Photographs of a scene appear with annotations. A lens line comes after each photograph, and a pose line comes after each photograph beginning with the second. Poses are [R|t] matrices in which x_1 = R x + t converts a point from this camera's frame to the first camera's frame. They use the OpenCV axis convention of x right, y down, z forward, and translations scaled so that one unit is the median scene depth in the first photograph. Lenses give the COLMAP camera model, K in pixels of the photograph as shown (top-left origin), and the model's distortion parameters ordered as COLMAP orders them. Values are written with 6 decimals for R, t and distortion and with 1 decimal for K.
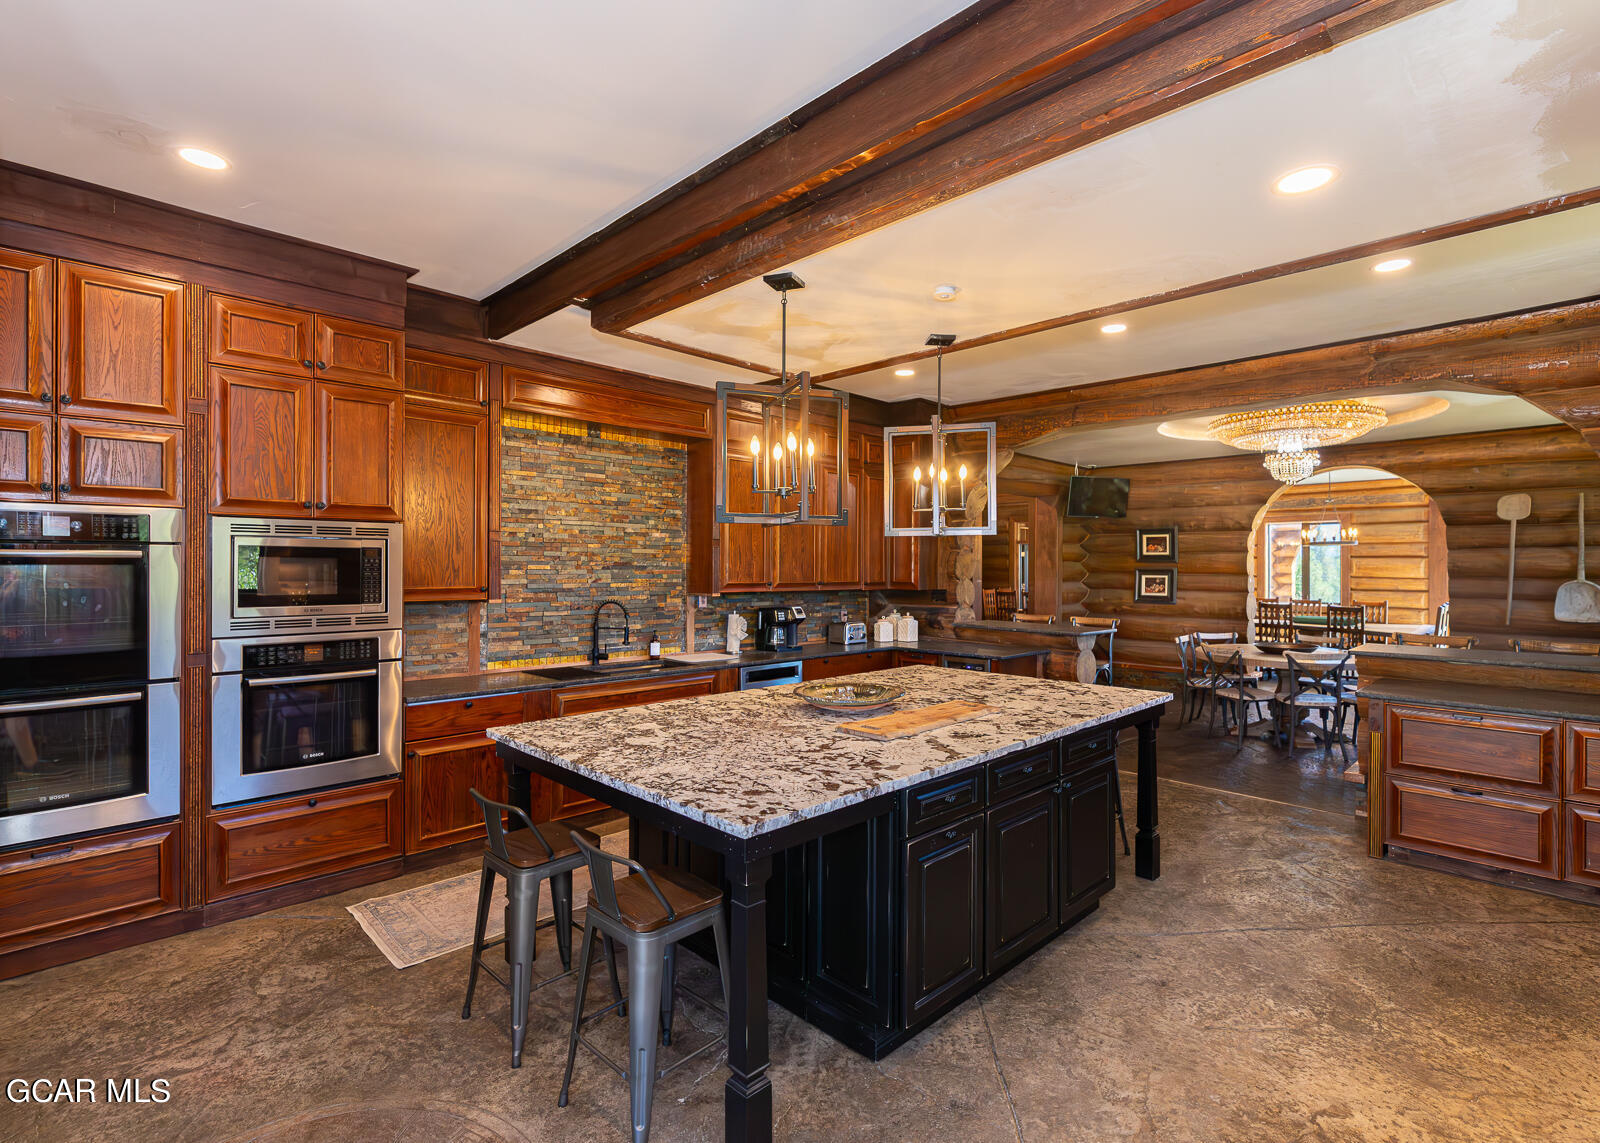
lens RADIAL K [[759.3, 0, 804.7], [0, 759.3, 572.4], [0, 0, 1]] dist [-0.000563, 0.000147]
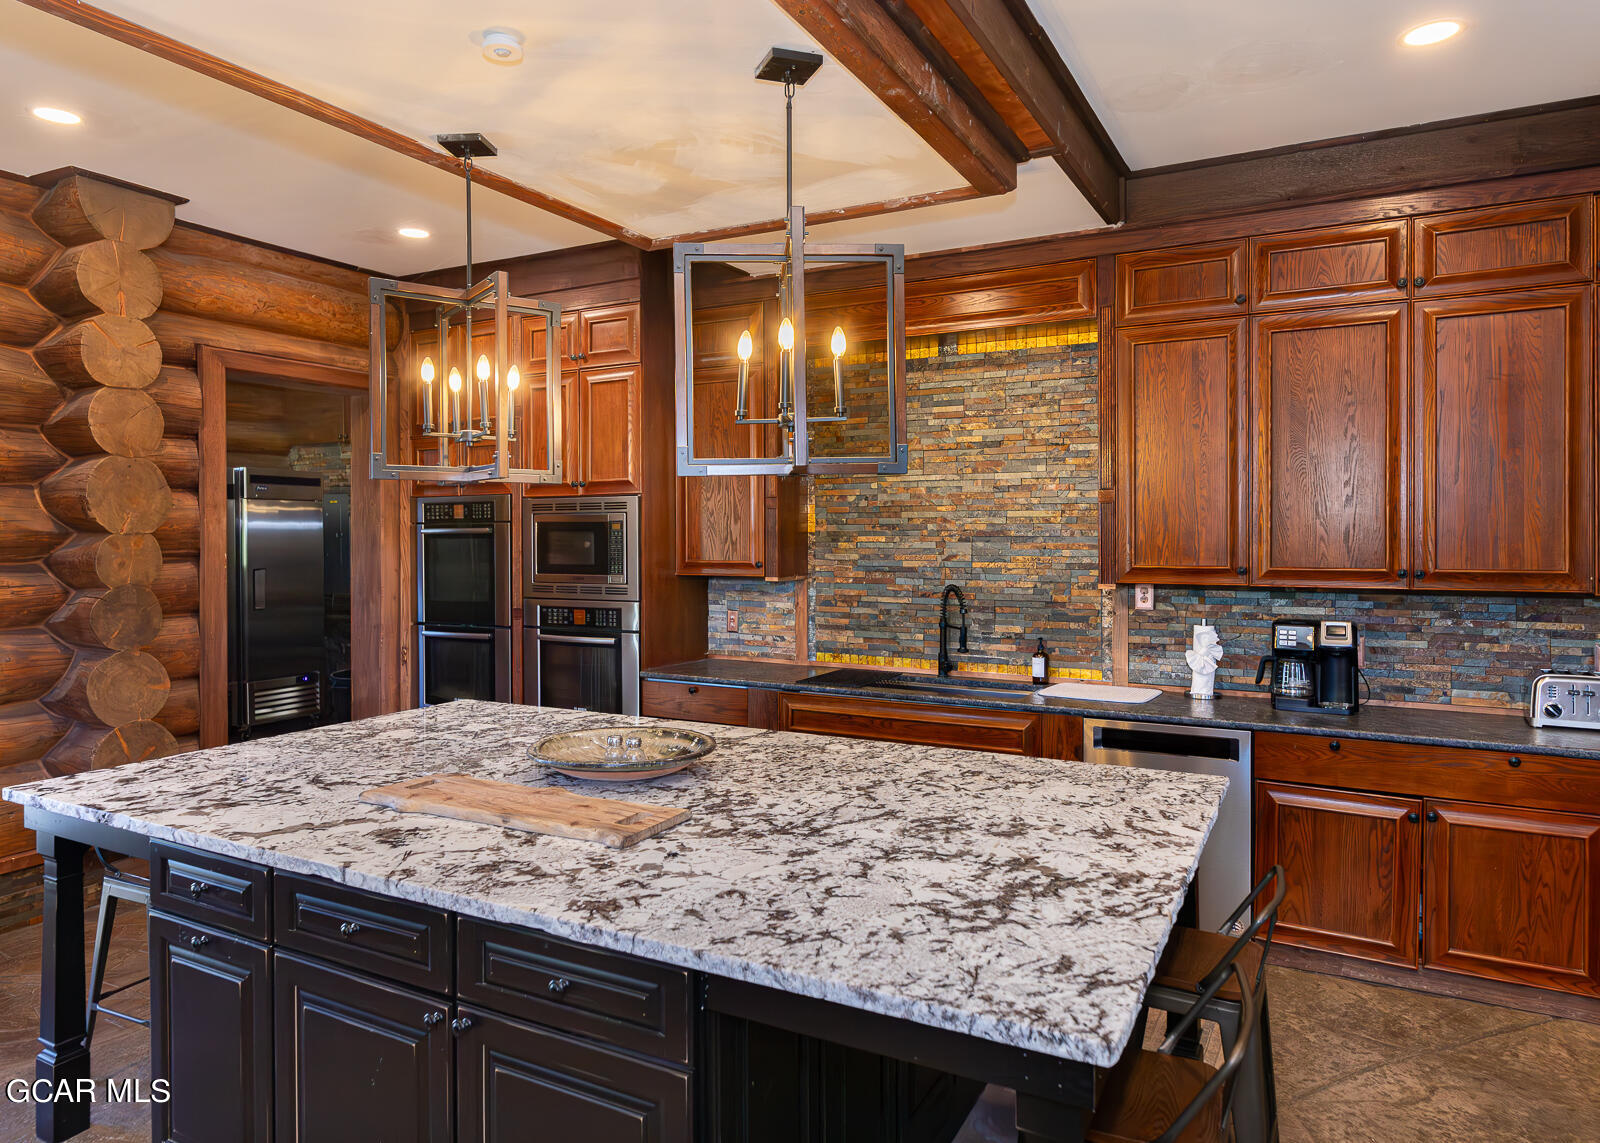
lens RADIAL K [[991.5, 0, 799.8], [0, 991.5, 555.7], [0, 0, 1]] dist [-0.003154, 0.000287]
pose [[0.300866, 0.016830, -0.953518, 0.565229], [-0.002989, 0.999856, 0.016705, -0.006090], [0.953662, -0.002176, 0.300873, 0.592350]]
